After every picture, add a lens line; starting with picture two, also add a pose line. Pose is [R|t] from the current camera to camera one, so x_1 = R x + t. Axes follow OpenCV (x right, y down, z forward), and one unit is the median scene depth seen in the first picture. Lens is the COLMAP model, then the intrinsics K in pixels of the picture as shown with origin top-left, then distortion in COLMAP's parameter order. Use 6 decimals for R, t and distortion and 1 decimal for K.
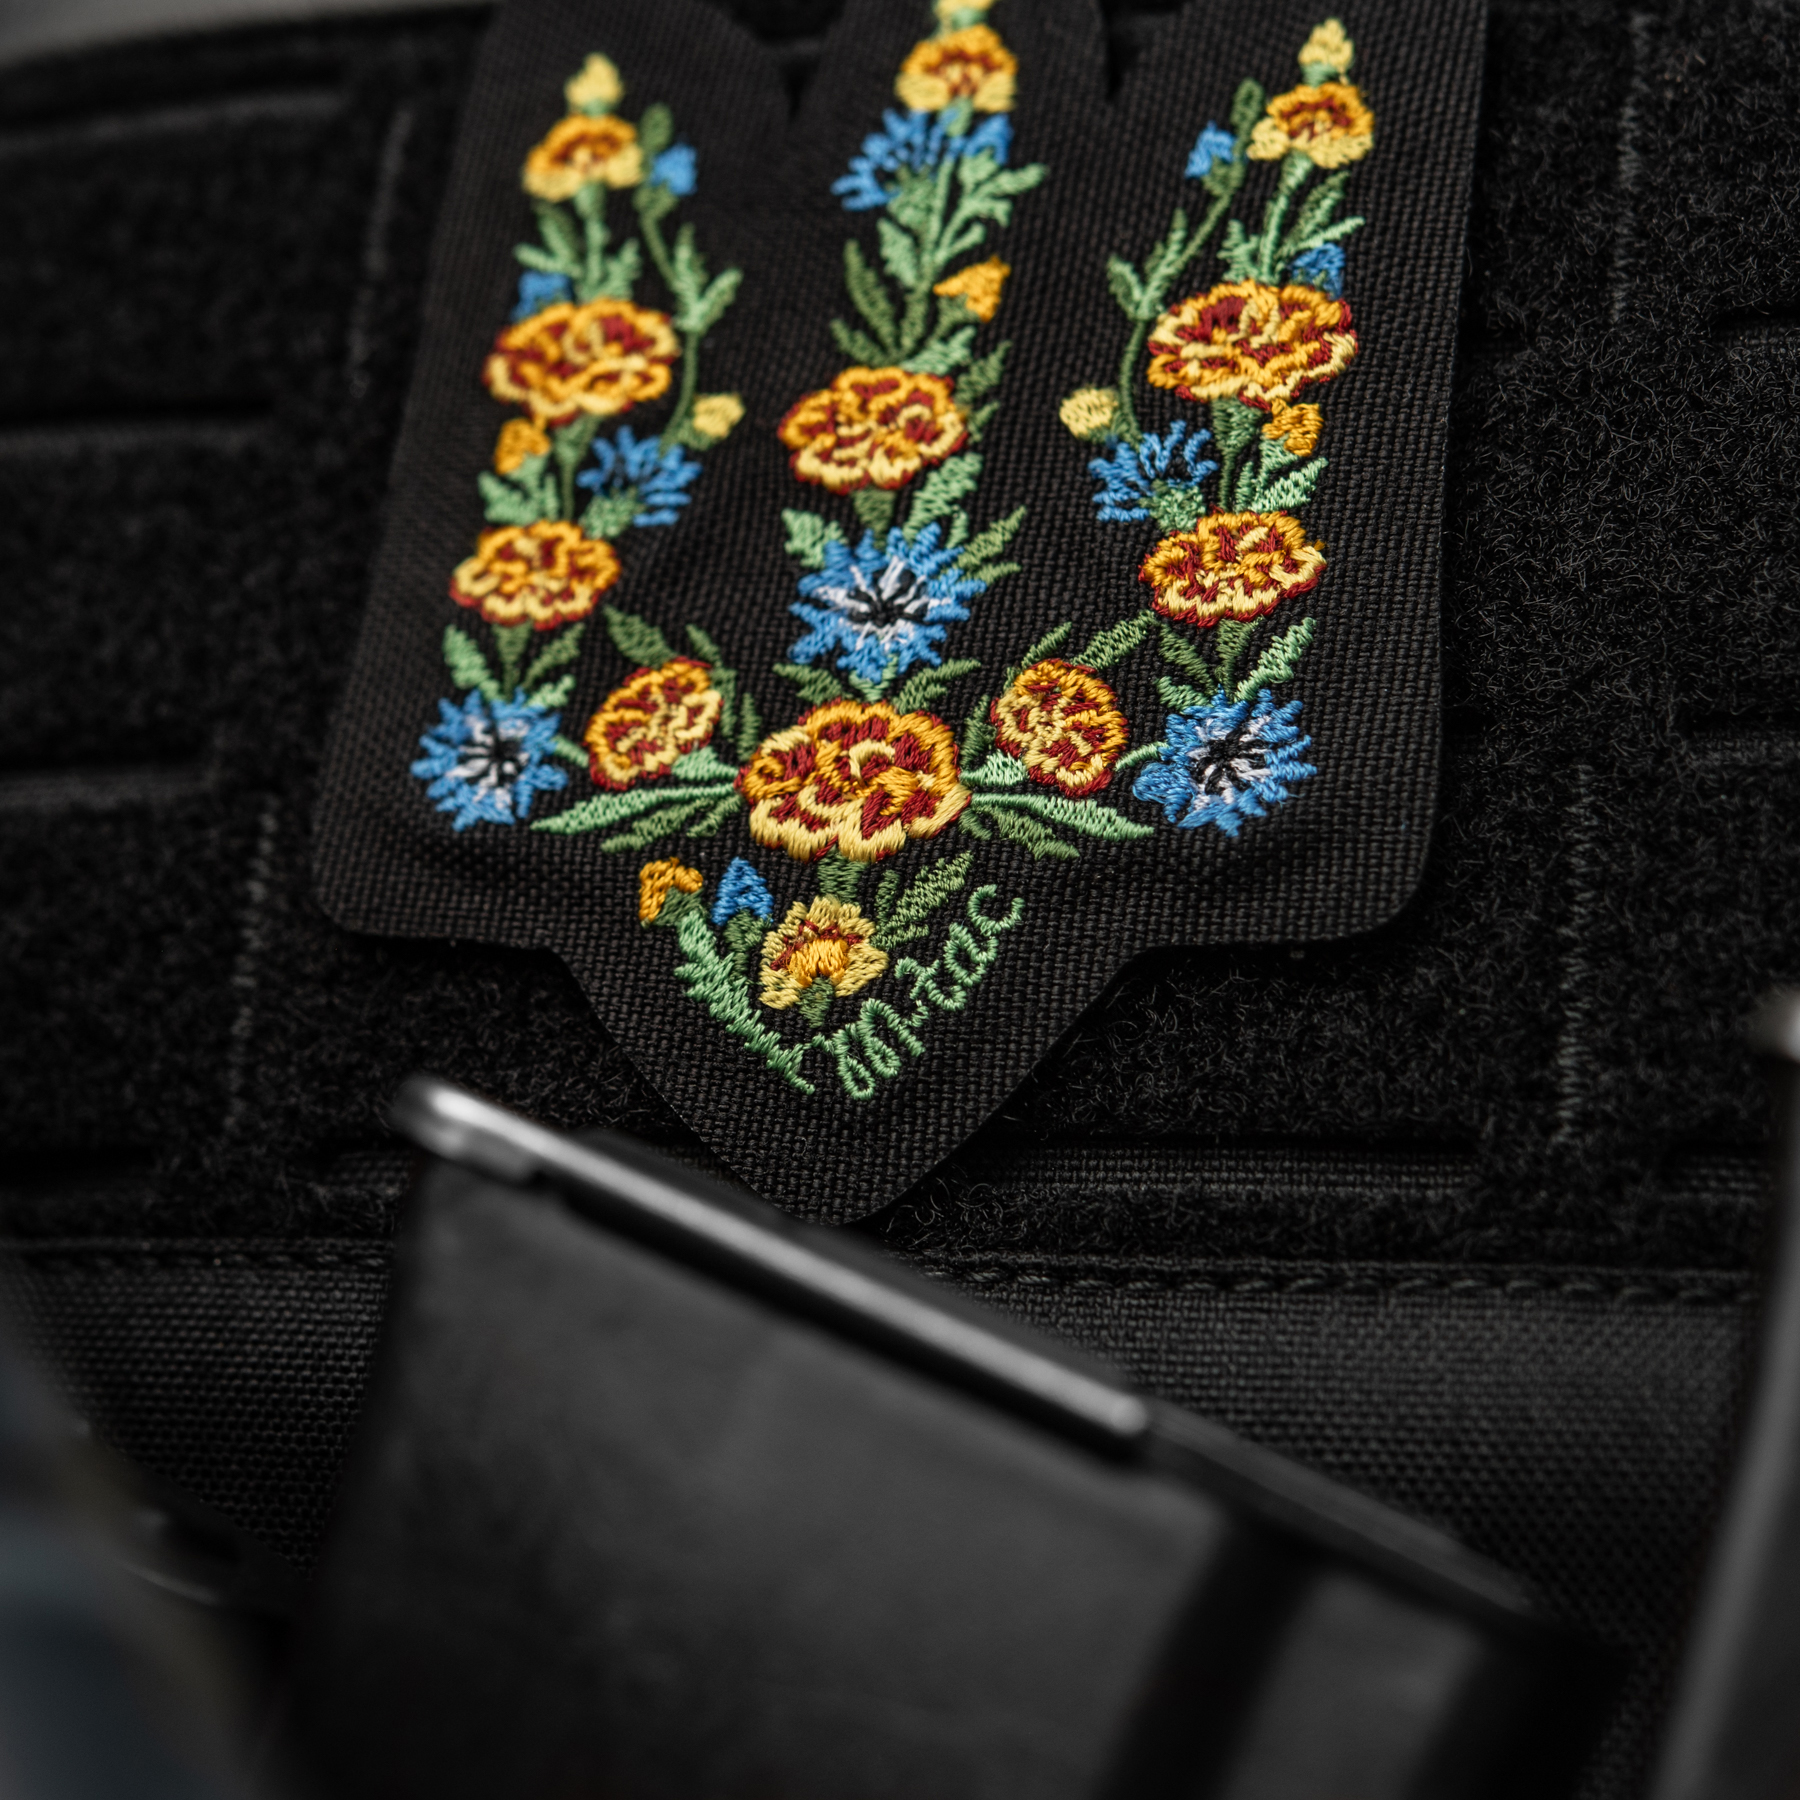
lens RADIAL K [[5803.3, 0, 900.0], [0, 5803.3, 900.0], [0, 0, 1]] dist [0.009102, -0.235876]
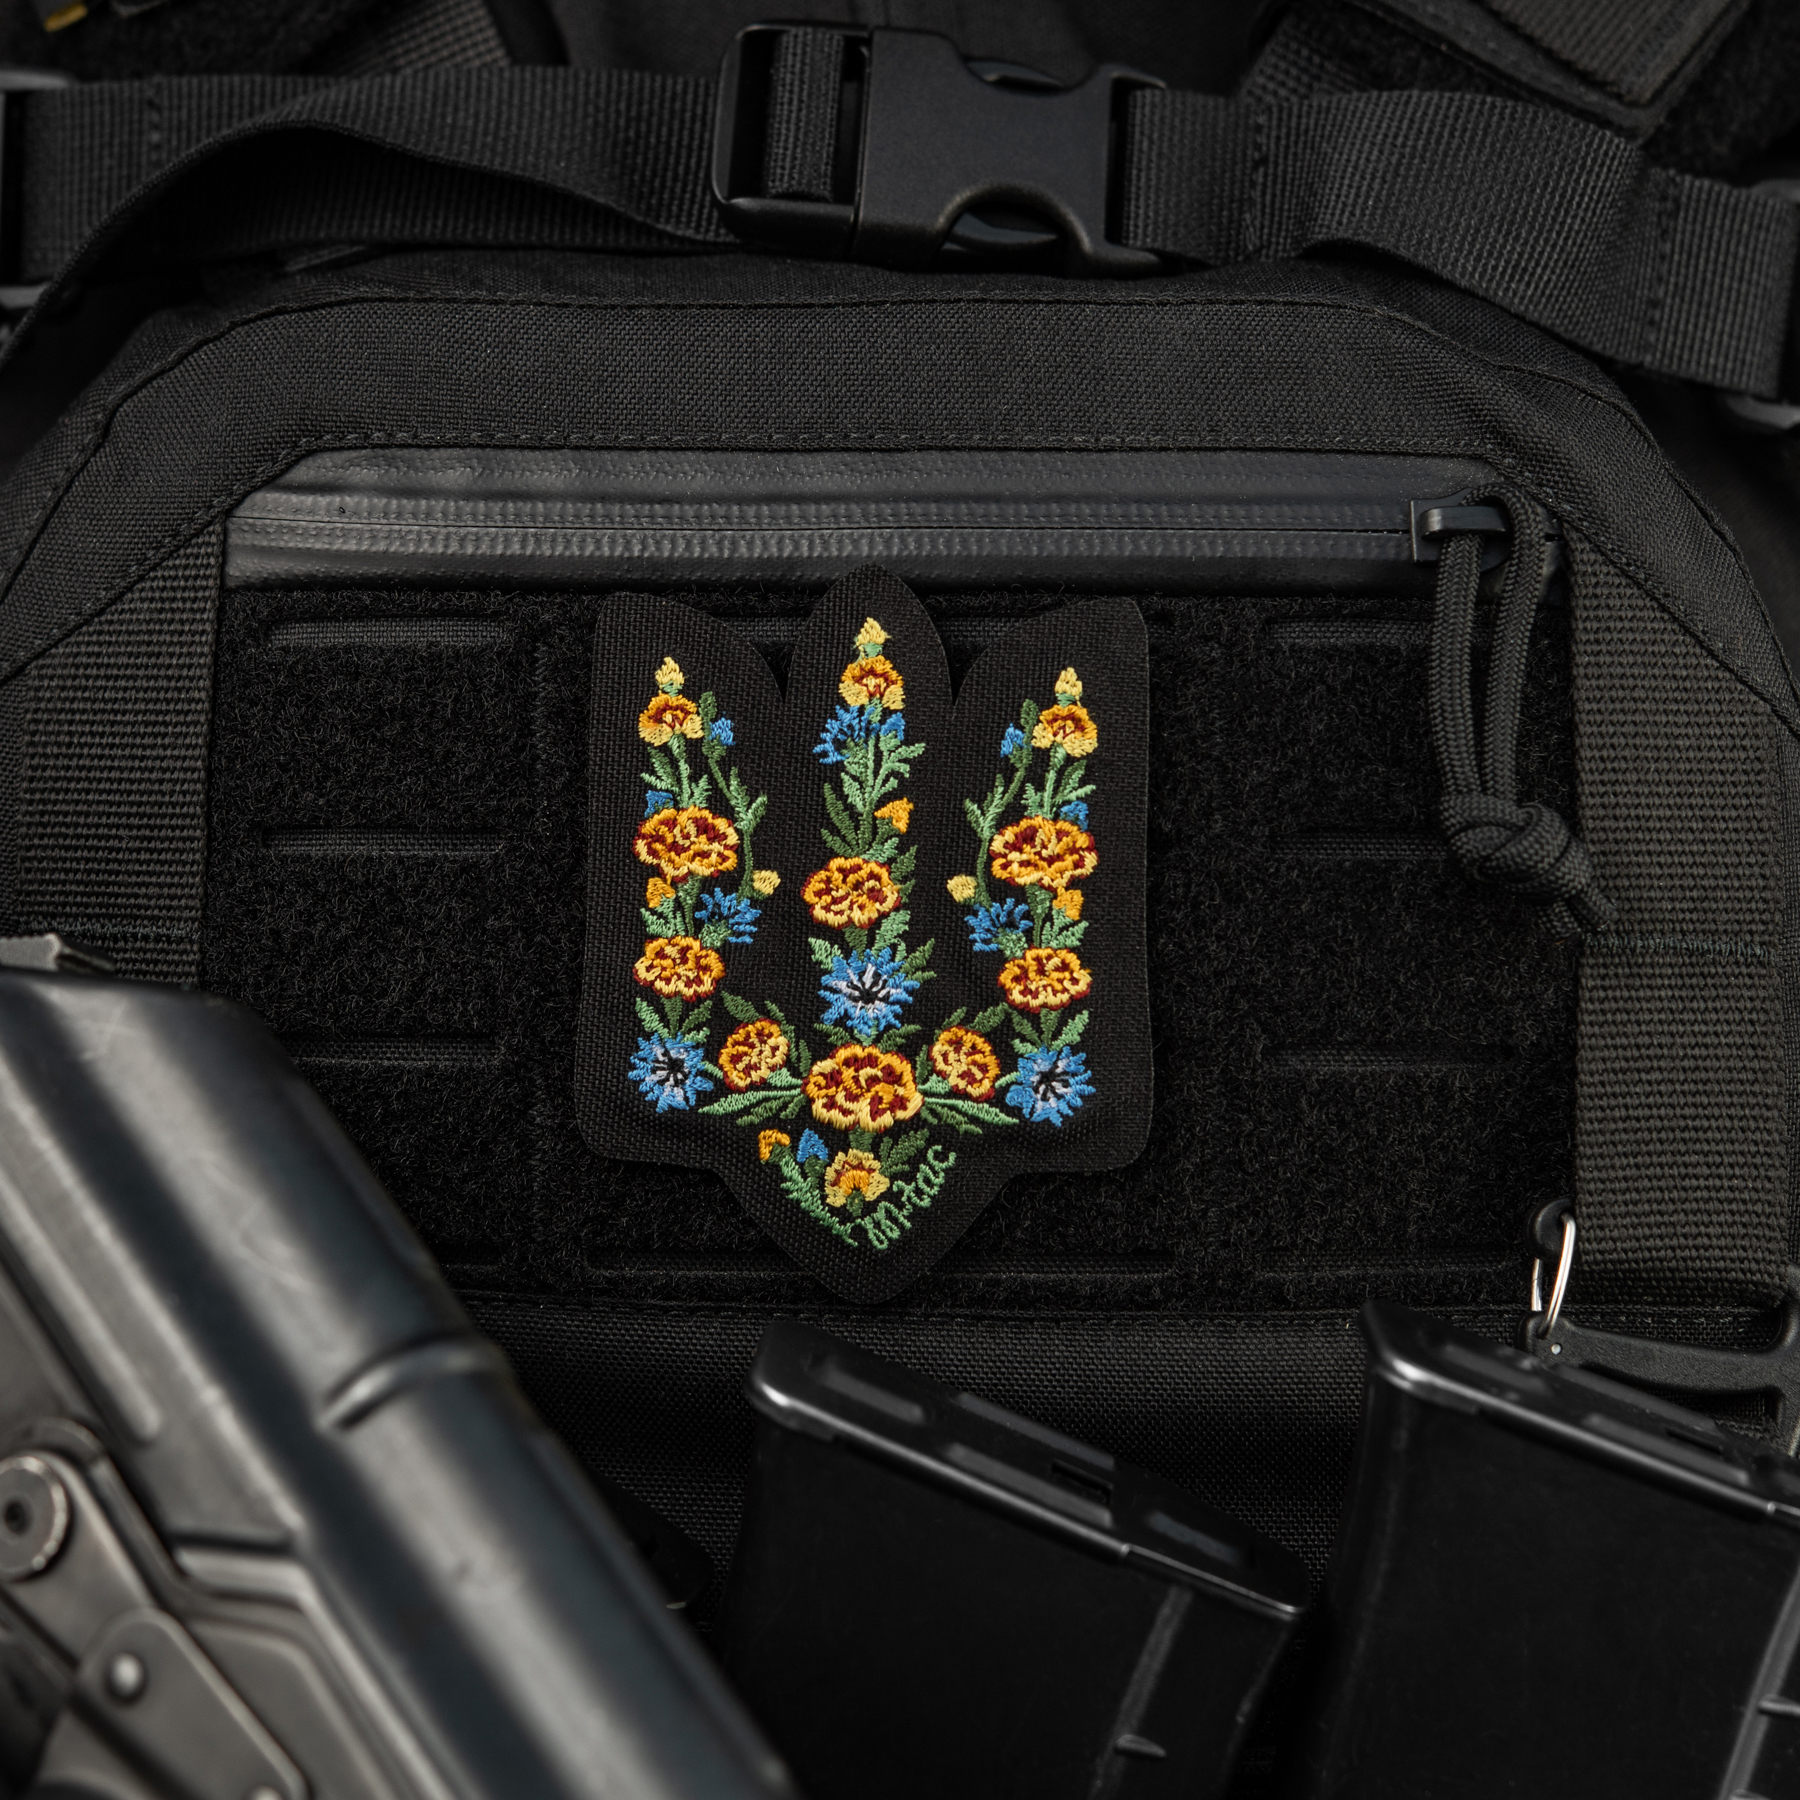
lens RADIAL K [[4879.1, 0, 843.0], [0, 4879.1, 898.7], [0, 0, 1]] dist [0.007418, -0.200178]
pose [[0.965539, -0.113450, 0.234230, -0.404180], [0.001507, 0.902411, 0.430874, -0.810482], [-0.260255, -0.415672, 0.871484, -0.460661]]
